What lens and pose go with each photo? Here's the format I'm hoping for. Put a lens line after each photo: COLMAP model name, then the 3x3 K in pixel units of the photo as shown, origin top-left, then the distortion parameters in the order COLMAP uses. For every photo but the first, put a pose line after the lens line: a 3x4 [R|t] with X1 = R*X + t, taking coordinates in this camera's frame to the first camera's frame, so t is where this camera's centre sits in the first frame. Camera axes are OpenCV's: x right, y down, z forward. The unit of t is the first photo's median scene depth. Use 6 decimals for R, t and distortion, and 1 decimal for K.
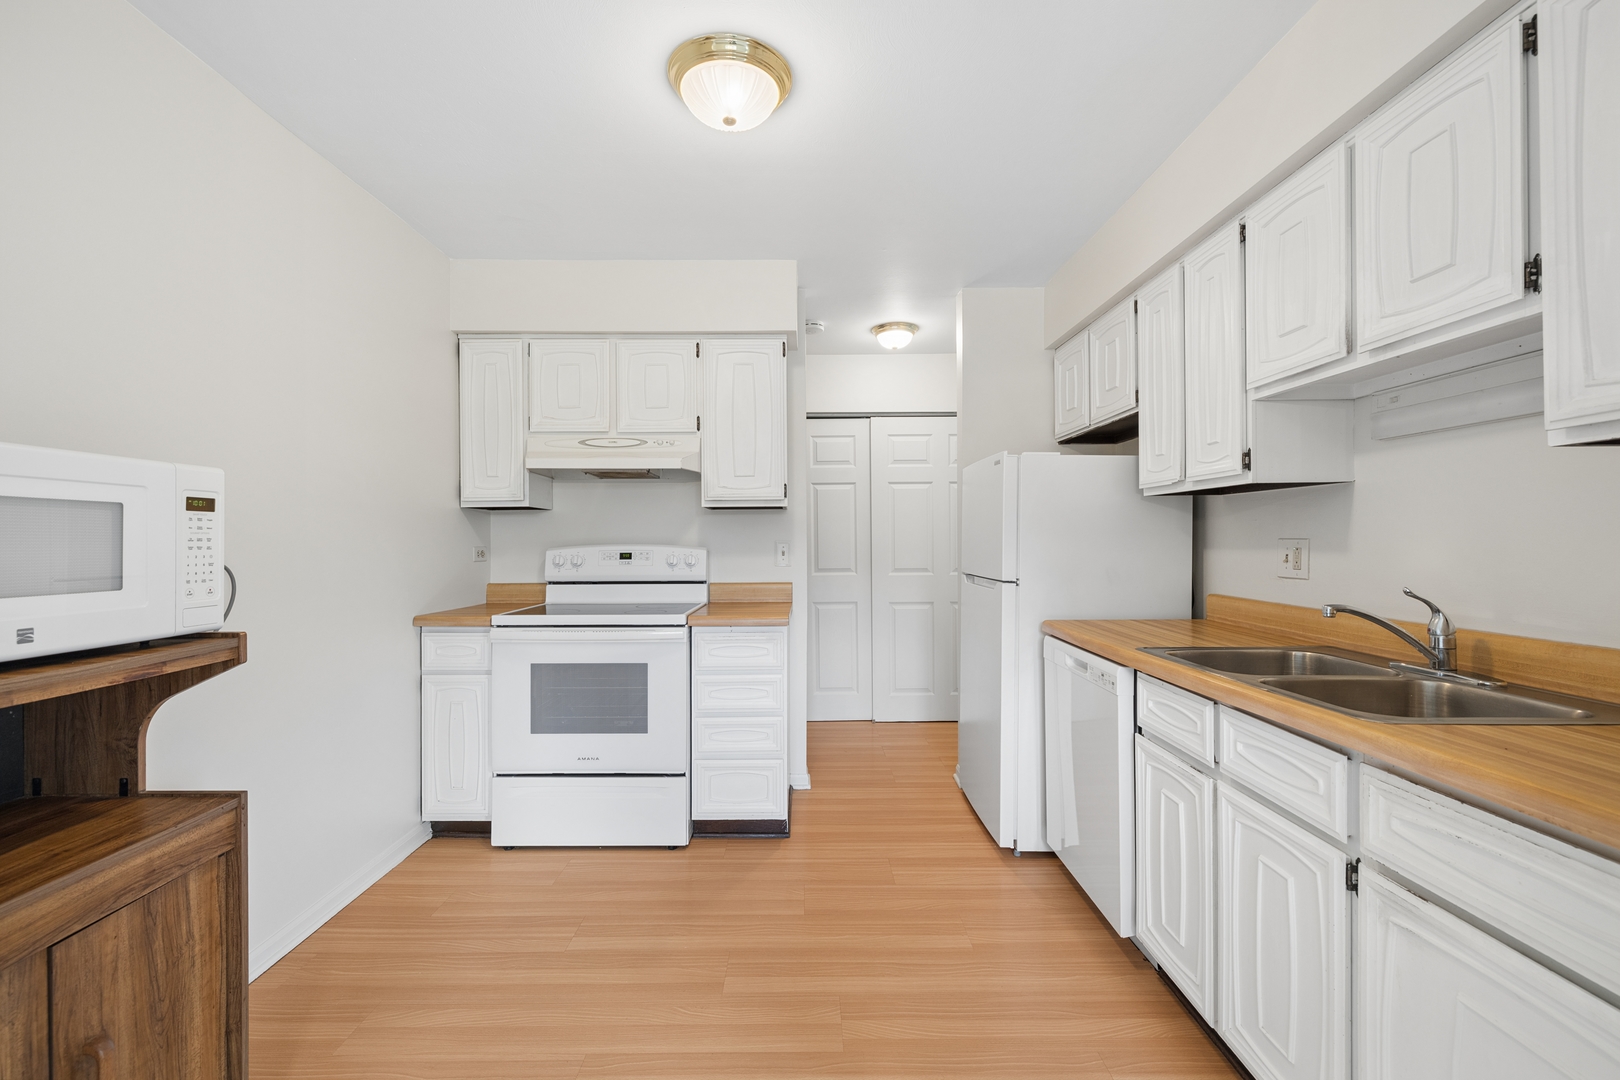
lens RADIAL K [[698.6, 0, 809.7], [0, 698.6, 541.2], [0, 0, 1]] dist [0.001256, 0.000319]
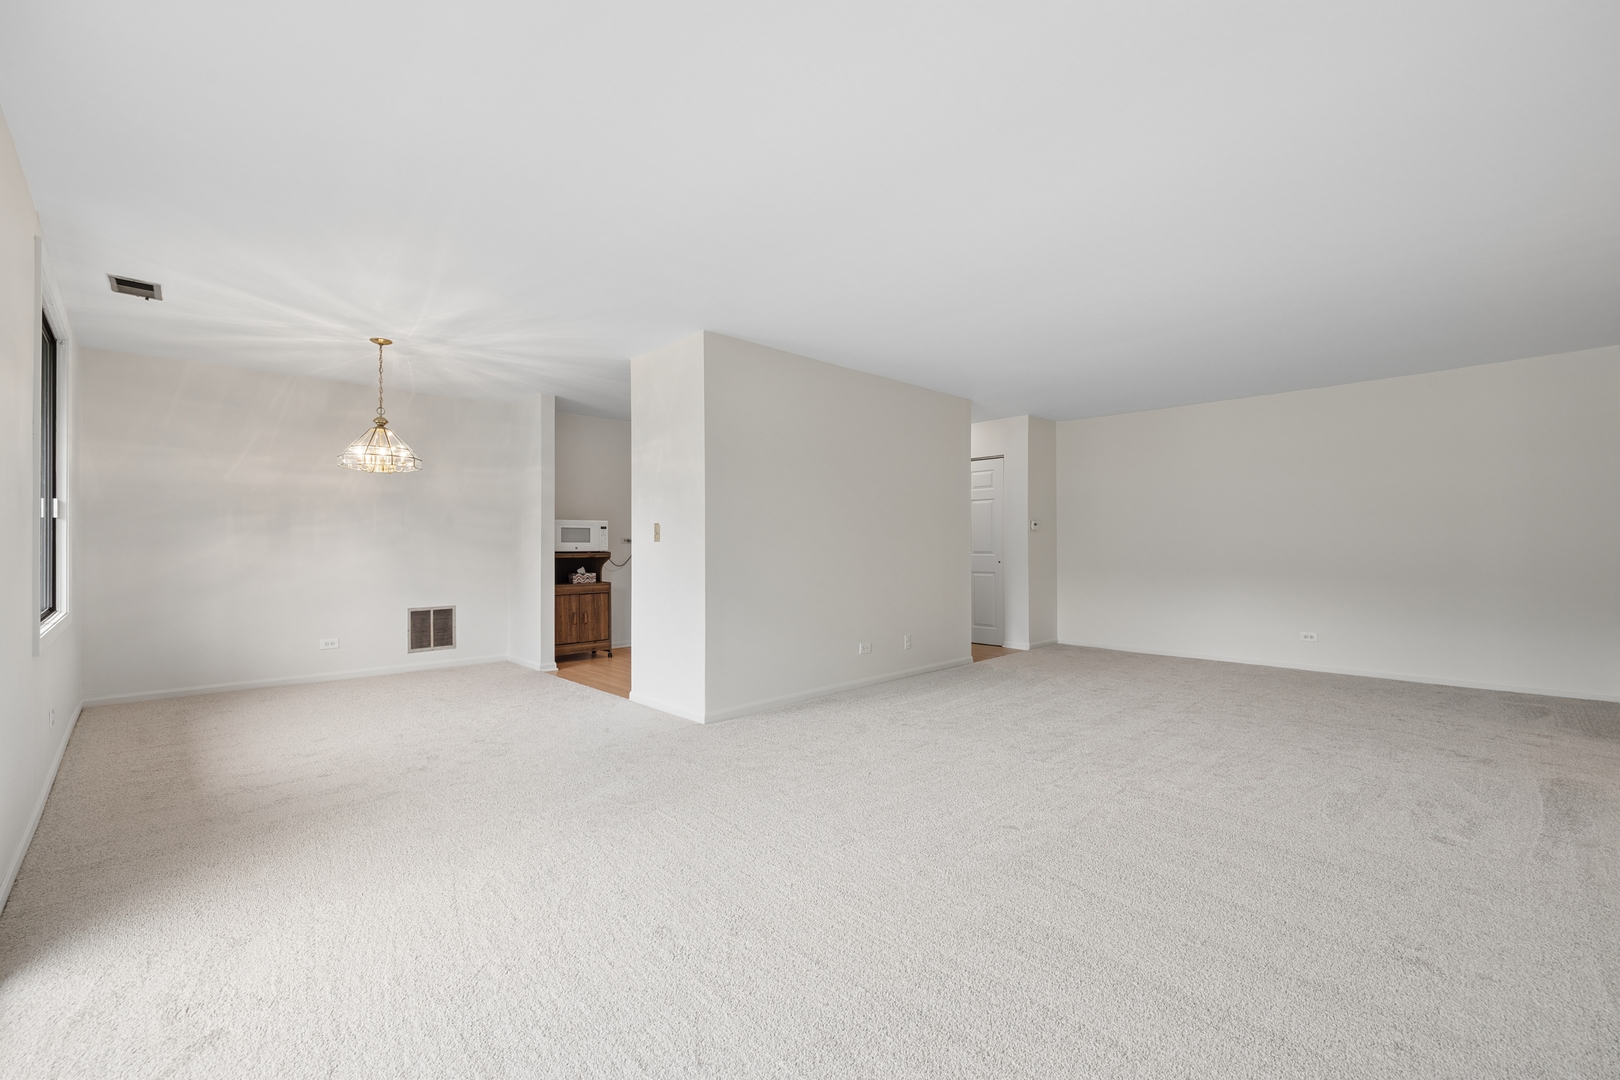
lens RADIAL K [[698.6, 0, 819.7], [0, 698.6, 541.6], [0, 0, 1]] dist [0.001256, 0.000319]
pose [[0.699663, 0.005582, -0.714451, 4.193687], [-0.002343, 0.999982, 0.005518, 0.020380], [0.714469, -0.002187, 0.699664, -1.610236]]
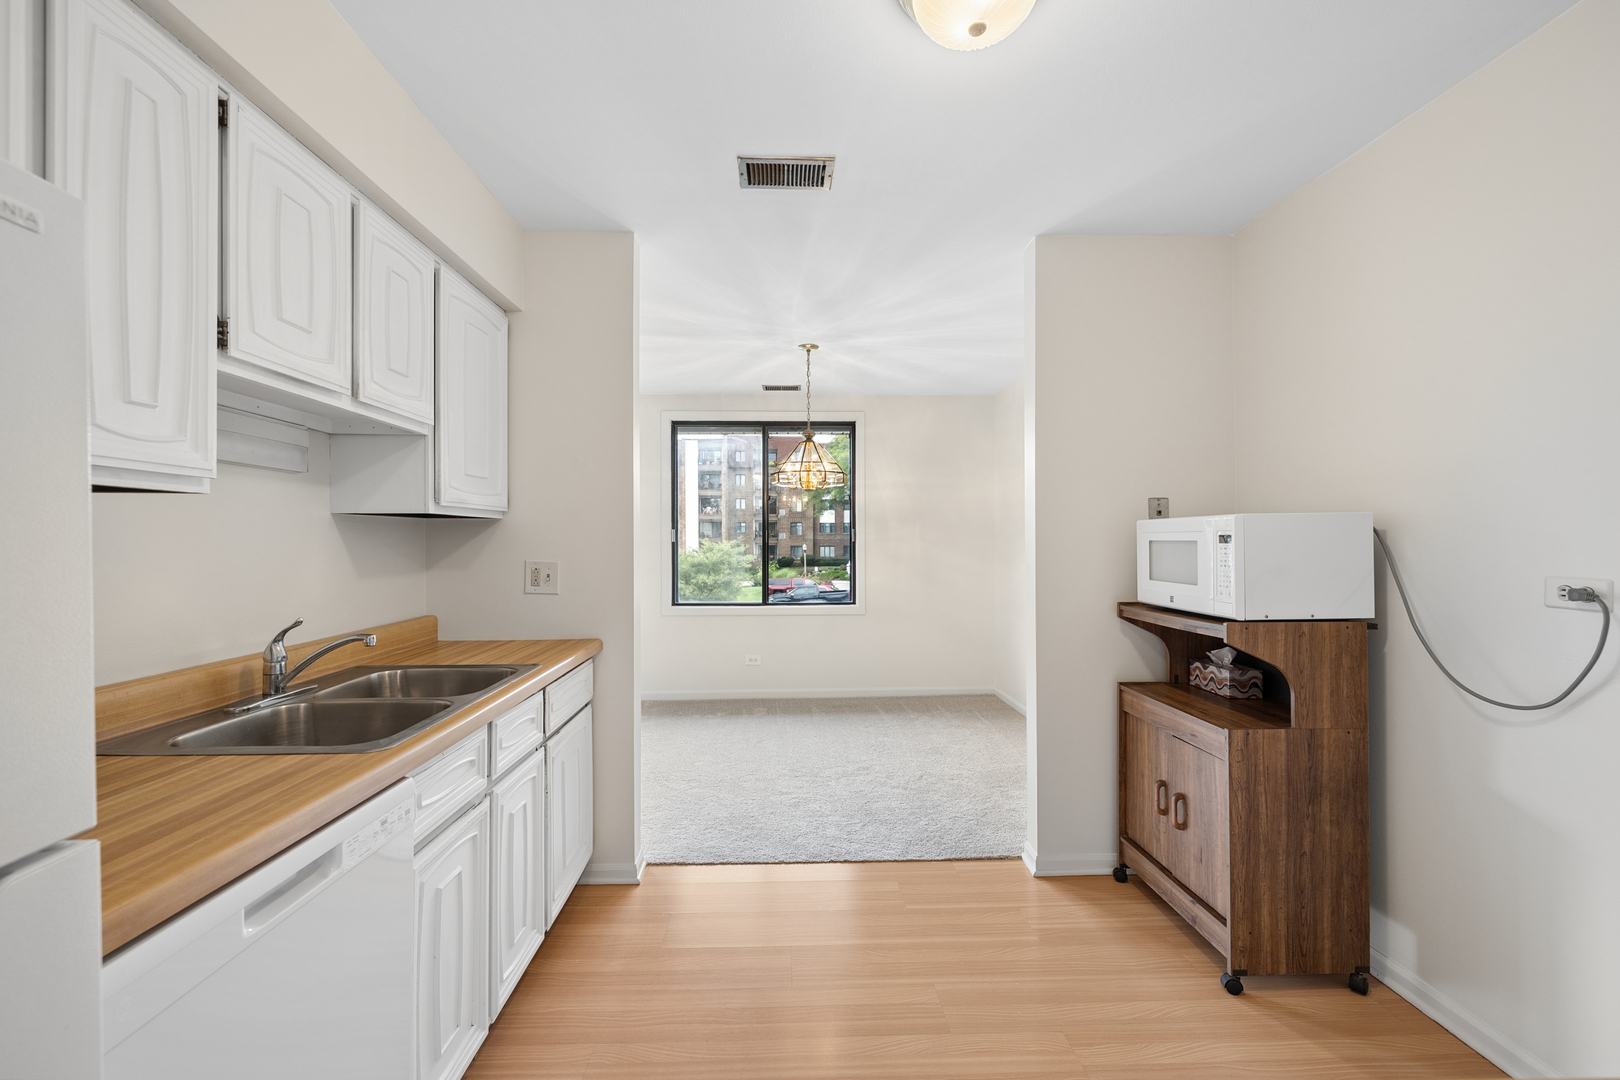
lens RADIAL K [[698.6, 0, 813.8], [0, 698.6, 534.4], [0, 0, 1]] dist [0.001256, 0.000319]
pose [[-0.998866, 0.006717, -0.047134, 0.174720], [0.006962, 0.999963, -0.005024, -0.068965], [0.047098, -0.005347, -0.998876, 2.900896]]
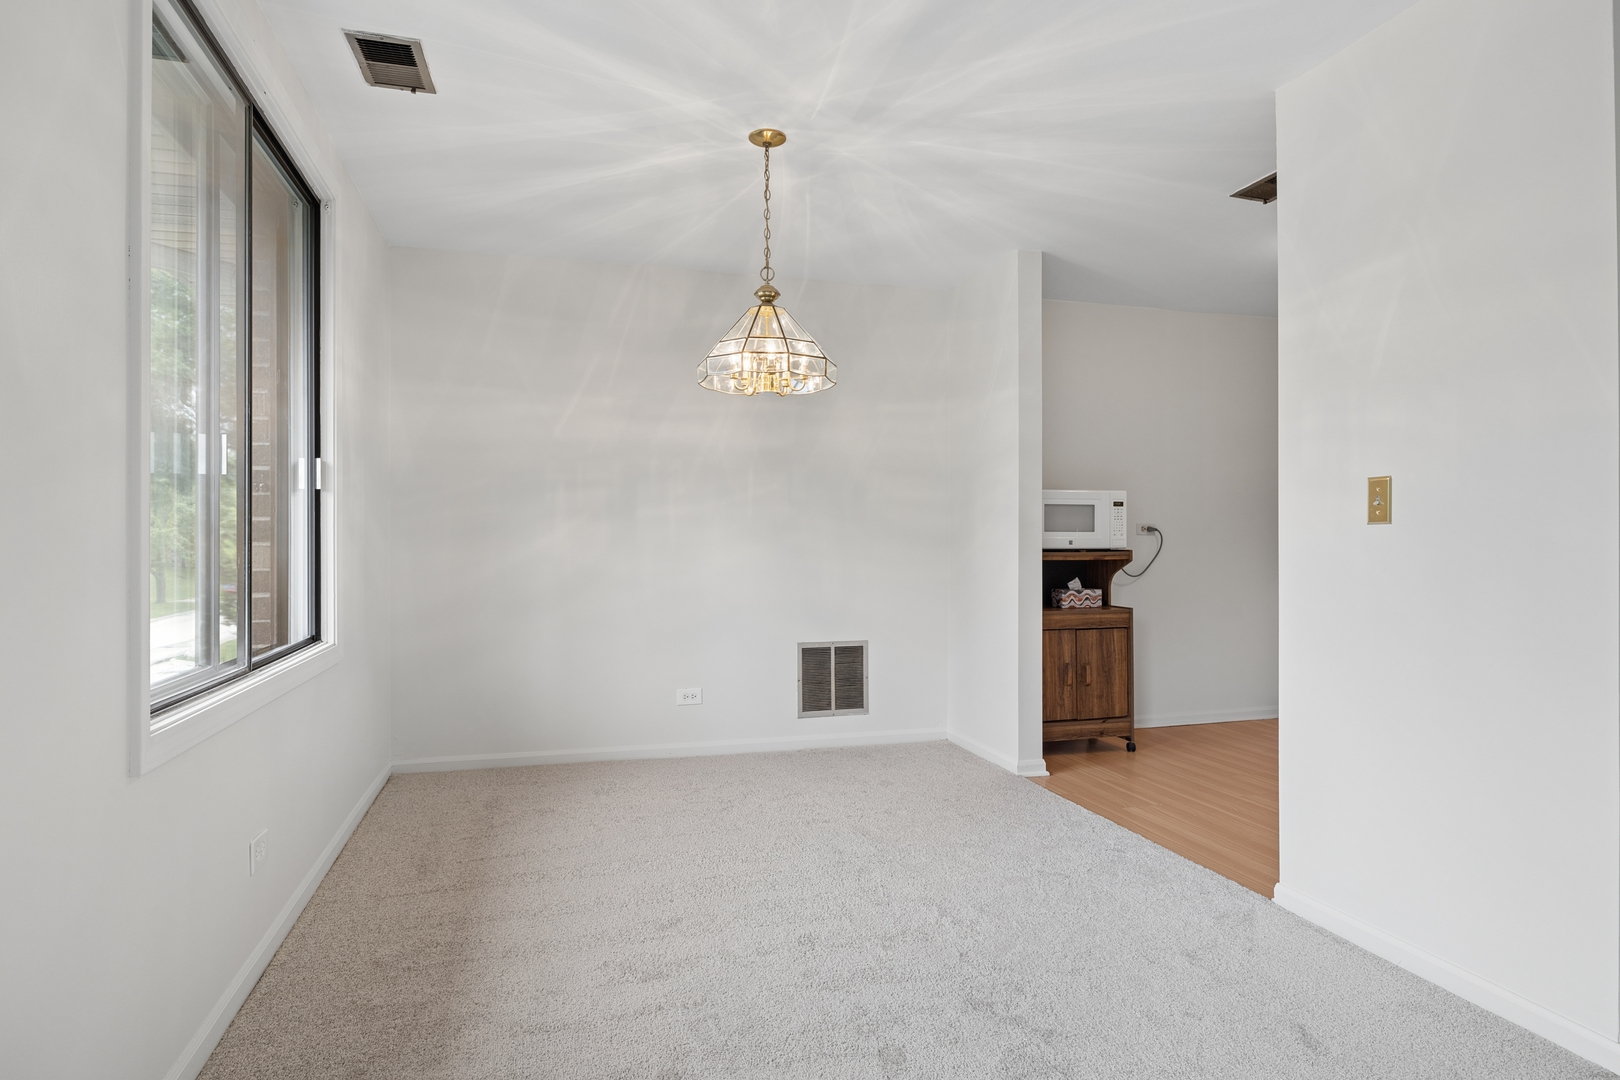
lens RADIAL K [[938.3, 0, 810.7], [0, 938.3, 539.5], [0, 0, 1]] dist [-0.003677, -0.000127]
pose [[0.281617, 0.008212, -0.959492, 2.462138], [0.002157, 0.999955, 0.009191, 0.054194], [0.959525, -0.004658, 0.281586, -1.298197]]
